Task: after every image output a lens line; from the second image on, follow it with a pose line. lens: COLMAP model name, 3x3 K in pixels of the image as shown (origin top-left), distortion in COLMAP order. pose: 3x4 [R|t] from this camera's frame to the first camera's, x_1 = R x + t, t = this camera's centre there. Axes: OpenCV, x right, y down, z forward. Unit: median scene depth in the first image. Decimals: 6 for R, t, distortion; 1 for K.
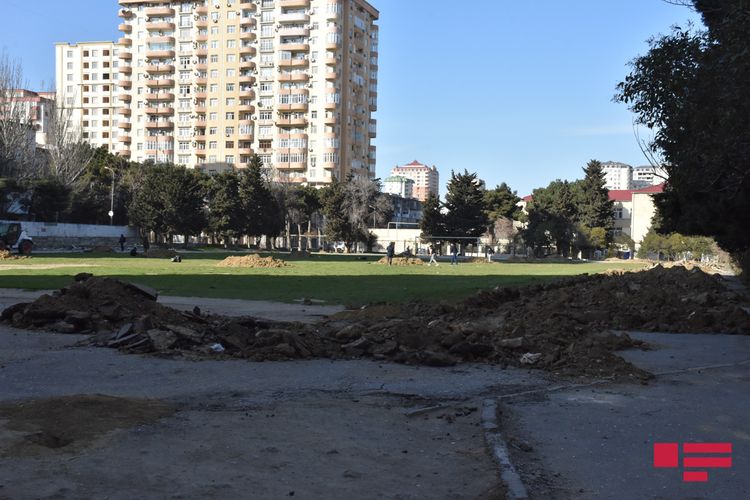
lens RADIAL K [[835.0, 0, 375.0], [0, 835.0, 250.0], [0, 0, 1]] dist [0.016277, 0.320713]
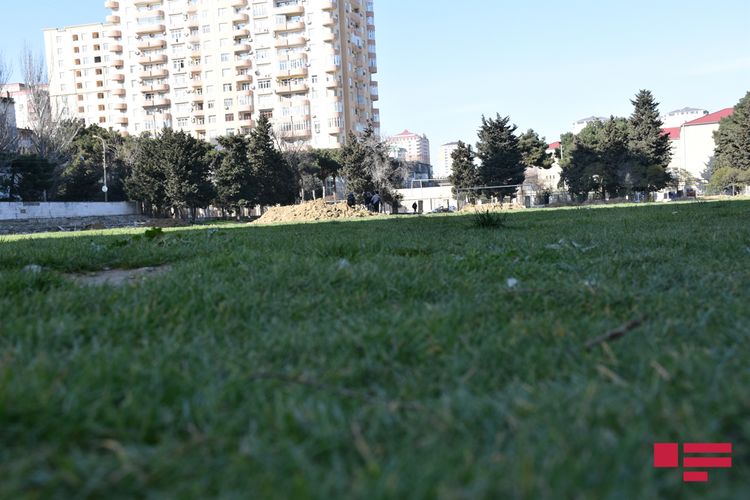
lens RADIAL K [[762.0, 0, 383.0], [0, 762.0, 252.4], [0, 0, 1]] dist [-0.014262, 0.157377]
pose [[0.996922, -0.075996, 0.019247, -0.034261], [0.075105, 0.996230, 0.043405, 0.006700], [-0.022473, -0.041826, 0.998872, 0.144631]]
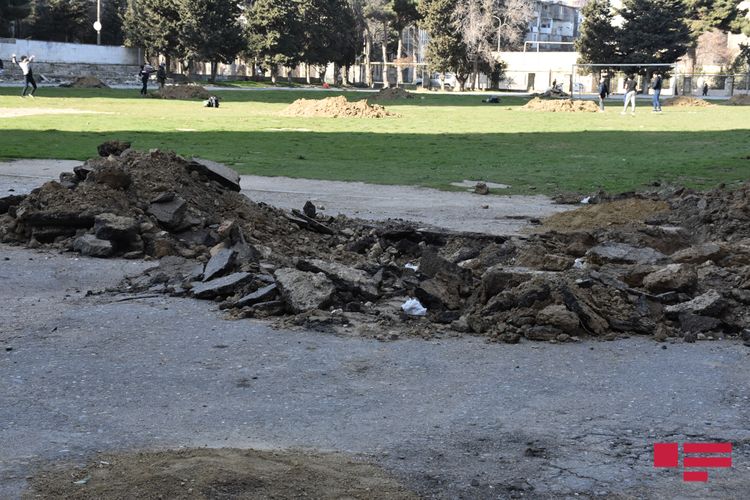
lens RADIAL K [[1249.2, 0, 384.1], [0, 1249.2, 251.3], [0, 0, 1]] dist [0.220112, 0.834036]
pose [[0.996715, 0.012214, -0.080066, -0.010630], [-0.001573, 0.991295, 0.131651, -0.001127], [0.080977, -0.131092, 0.988057, 0.018936]]
